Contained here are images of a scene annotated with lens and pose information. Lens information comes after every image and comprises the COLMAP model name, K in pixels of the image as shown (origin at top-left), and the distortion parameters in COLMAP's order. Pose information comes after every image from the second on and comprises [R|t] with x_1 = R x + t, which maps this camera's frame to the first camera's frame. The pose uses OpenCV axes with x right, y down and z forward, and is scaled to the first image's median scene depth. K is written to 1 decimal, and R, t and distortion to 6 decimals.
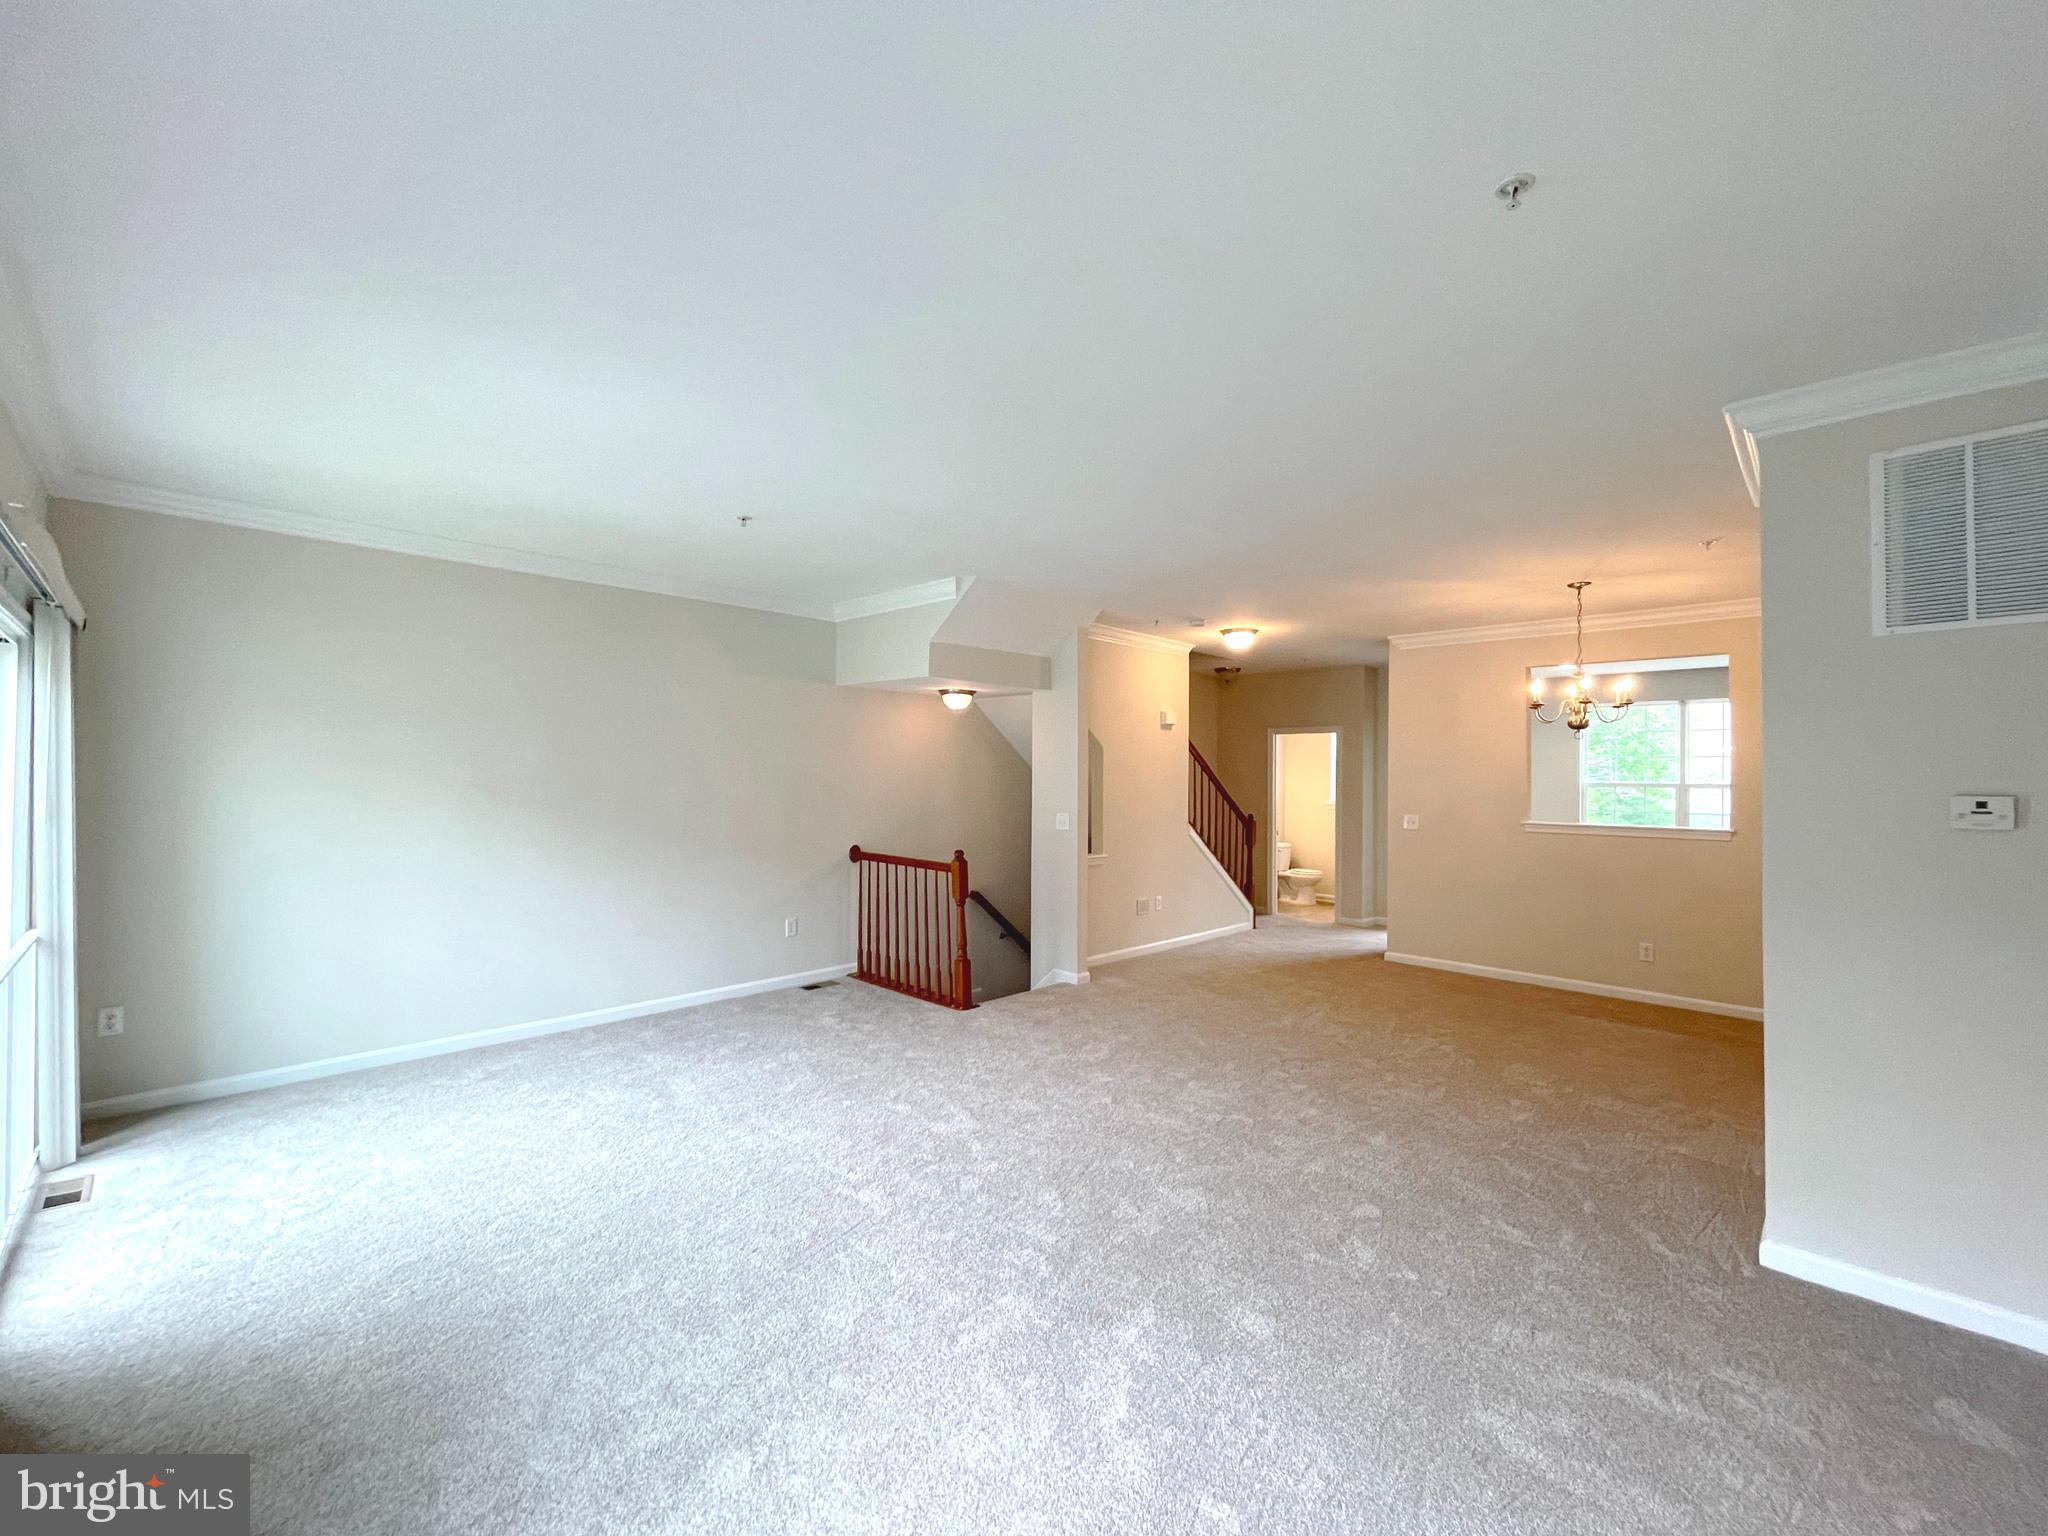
lens RADIAL K [[836.8, 0, 1024.0], [0, 836.8, 768.0], [0, 0, 1]] dist [0.000928, 0.000224]
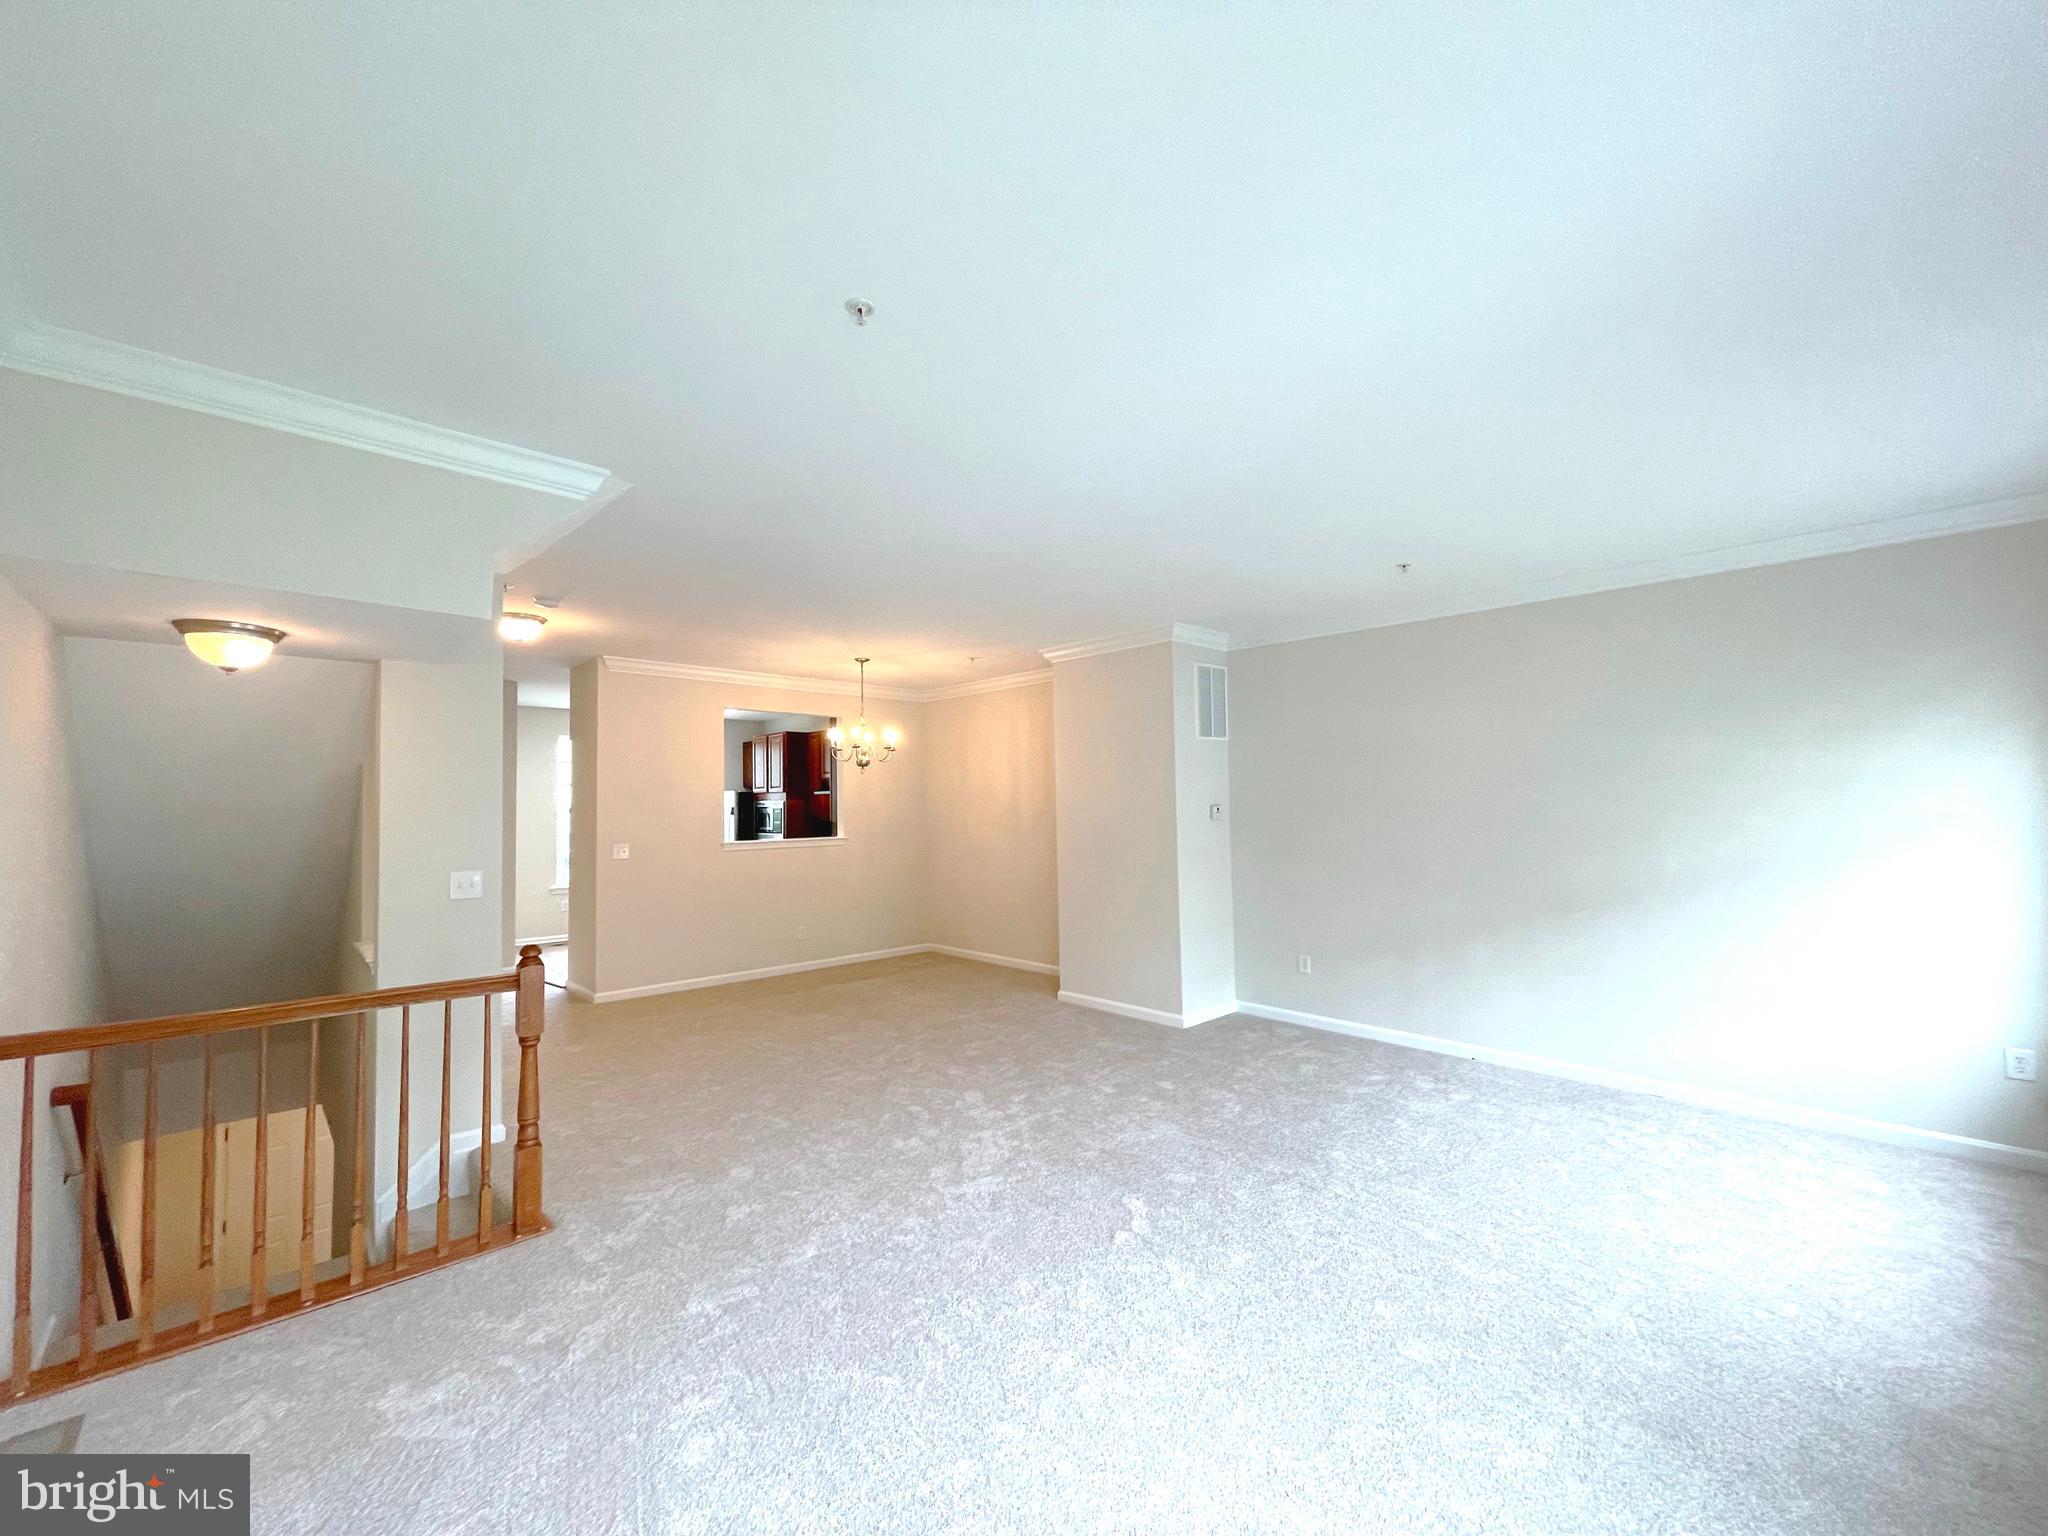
lens RADIAL K [[836.8, 0, 1024.0], [0, 836.8, 768.0], [0, 0, 1]] dist [0.000928, 0.000224]
pose [[0.016632, 0.032735, 0.999326, -0.624890], [-0.005810, 0.999450, -0.032643, -0.001568], [-0.999845, -0.005263, 0.016813, 0.666681]]
